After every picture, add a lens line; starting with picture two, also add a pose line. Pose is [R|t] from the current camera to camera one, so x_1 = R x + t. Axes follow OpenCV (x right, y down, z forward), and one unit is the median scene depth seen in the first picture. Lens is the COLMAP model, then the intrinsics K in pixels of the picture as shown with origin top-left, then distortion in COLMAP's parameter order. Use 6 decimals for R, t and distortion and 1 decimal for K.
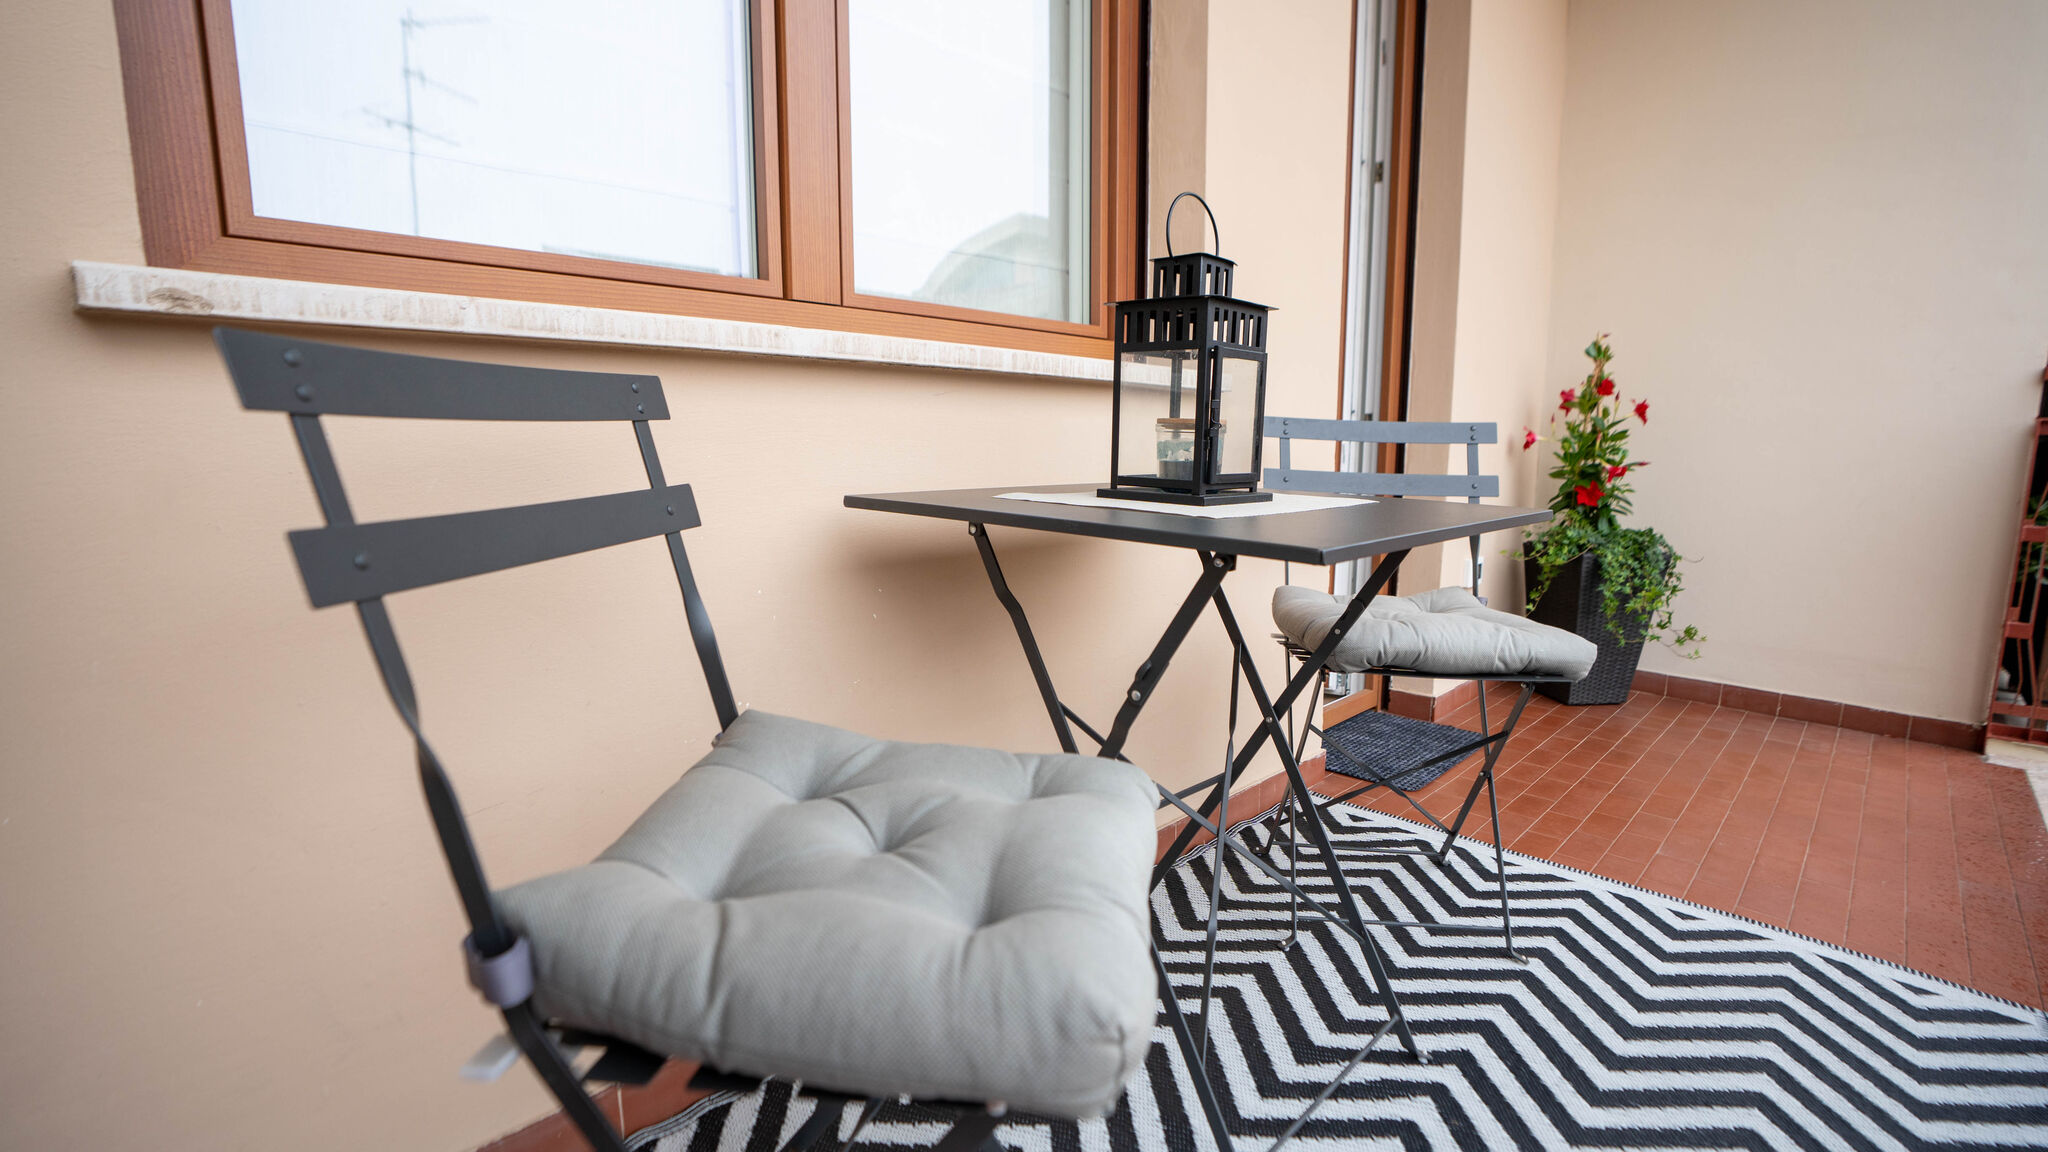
lens RADIAL K [[948.8, 0, 1025.4], [0, 948.8, 590.9], [0, 0, 1]] dist [-0.064726, 0.025851]
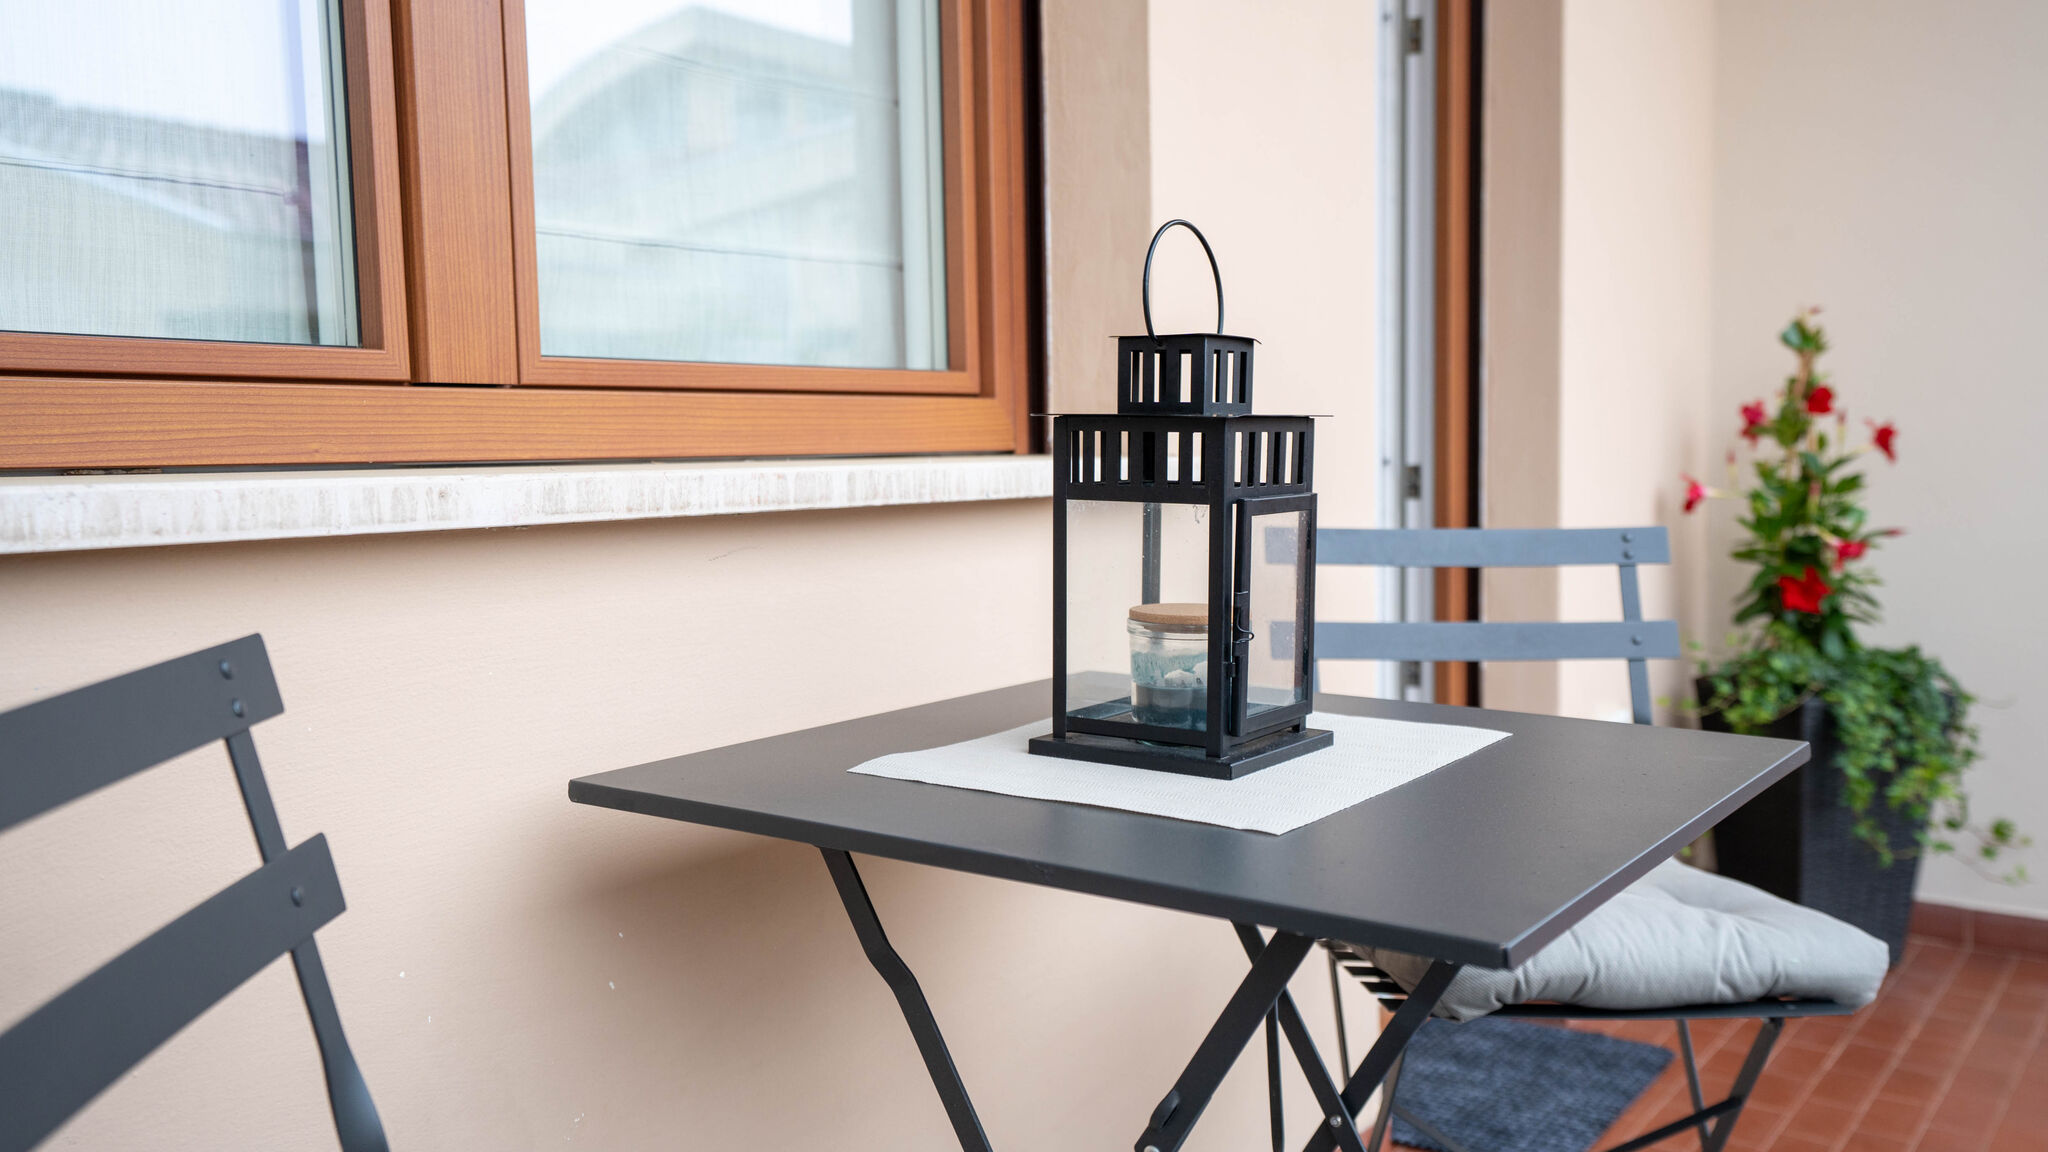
lens RADIAL K [[1839.9, 0, 1017.5], [0, 1839.9, 570.6], [0, 0, 1]] dist [0.064479, 0.004550]
pose [[0.986473, -0.030474, 0.161064, -0.068127], [0.043733, 0.995881, -0.079429, -0.079479], [-0.157980, 0.085399, 0.983742, -0.048366]]
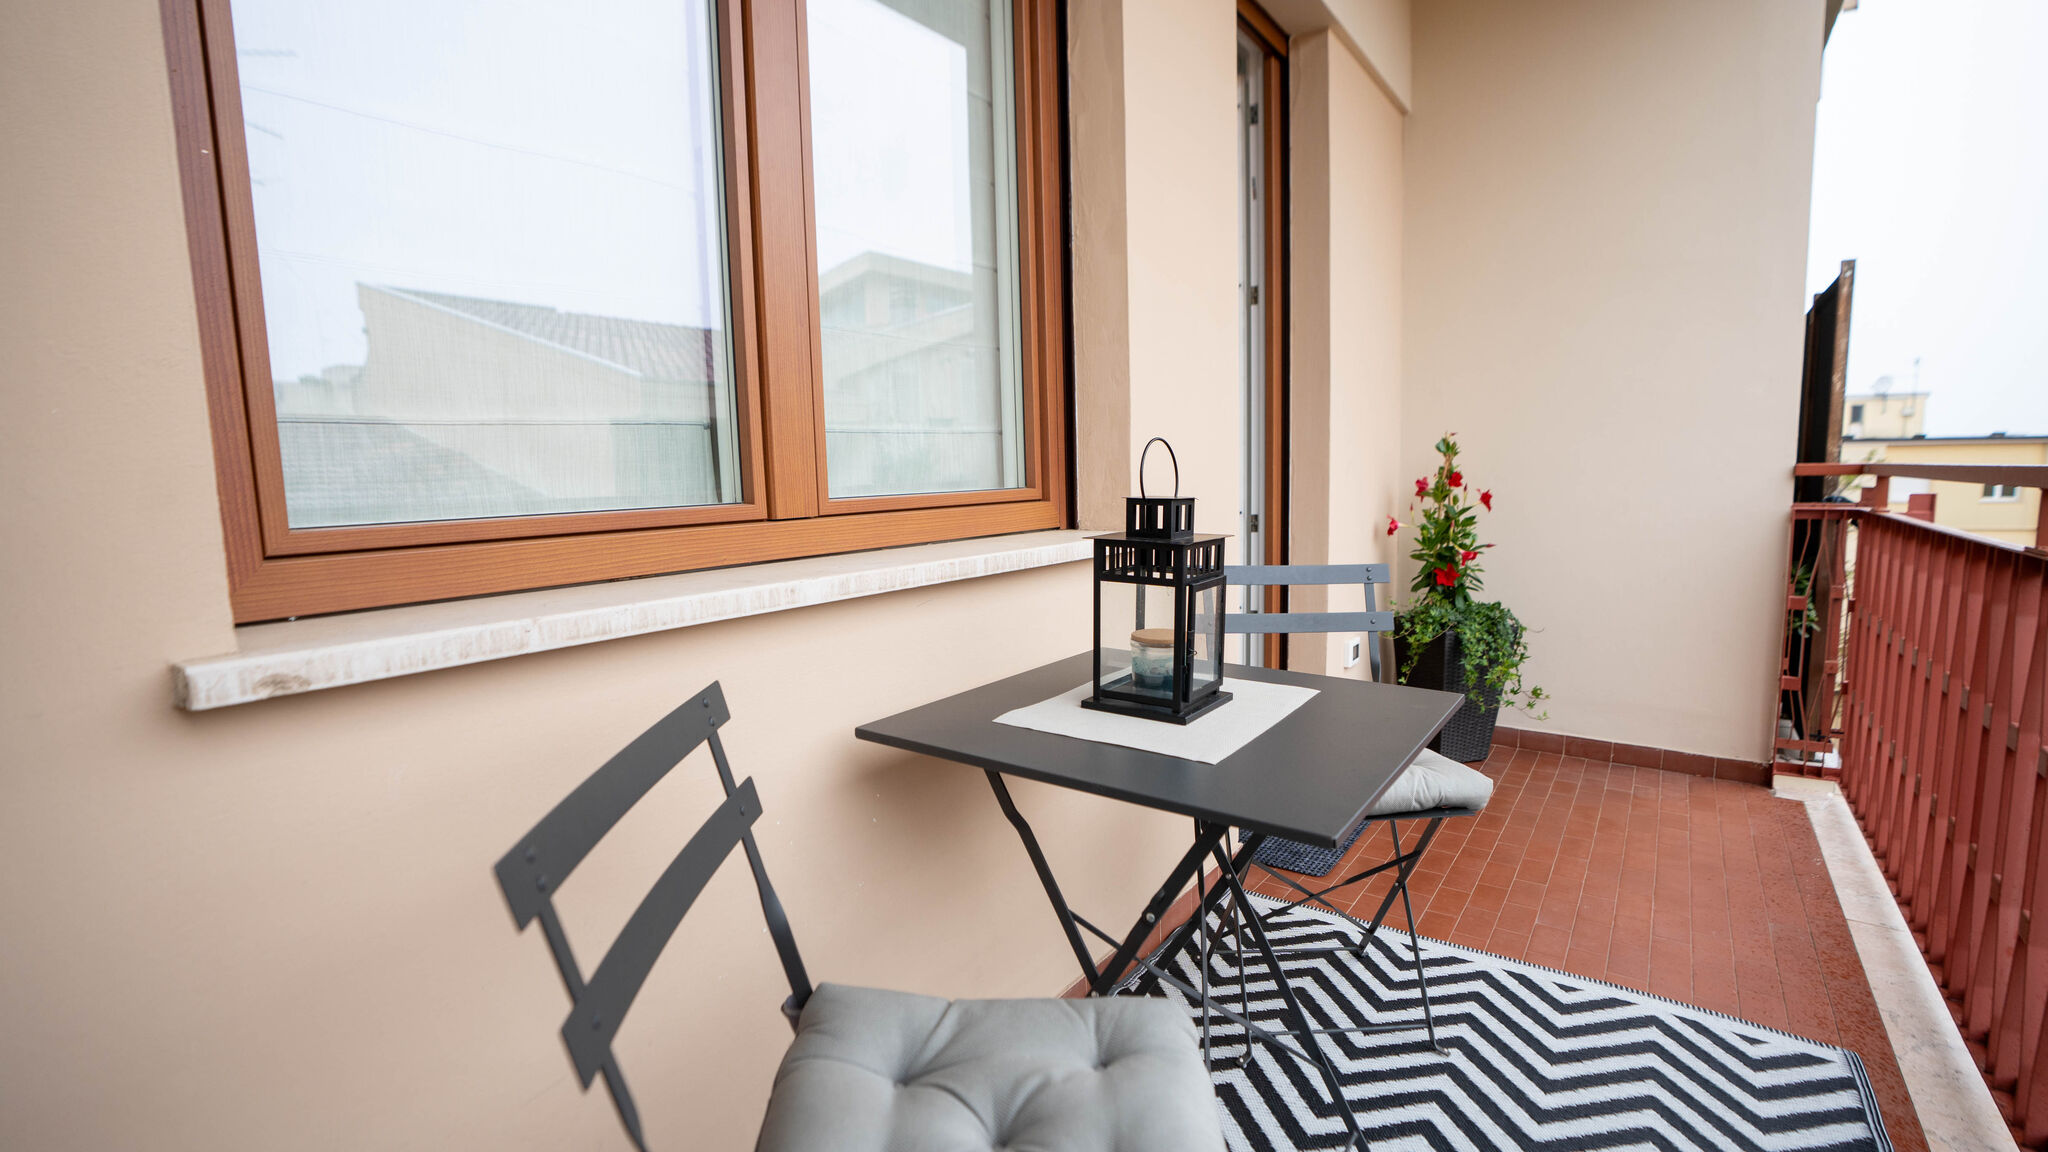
lens RADIAL K [[948.8, 0, 1025.4], [0, 948.8, 590.9], [0, 0, 1]] dist [-0.064726, 0.025851]
pose [[0.987893, -0.046084, 0.148133, -0.097688], [0.050111, 0.998466, -0.023565, -0.140822], [-0.146819, 0.030703, 0.988687, -0.058726]]
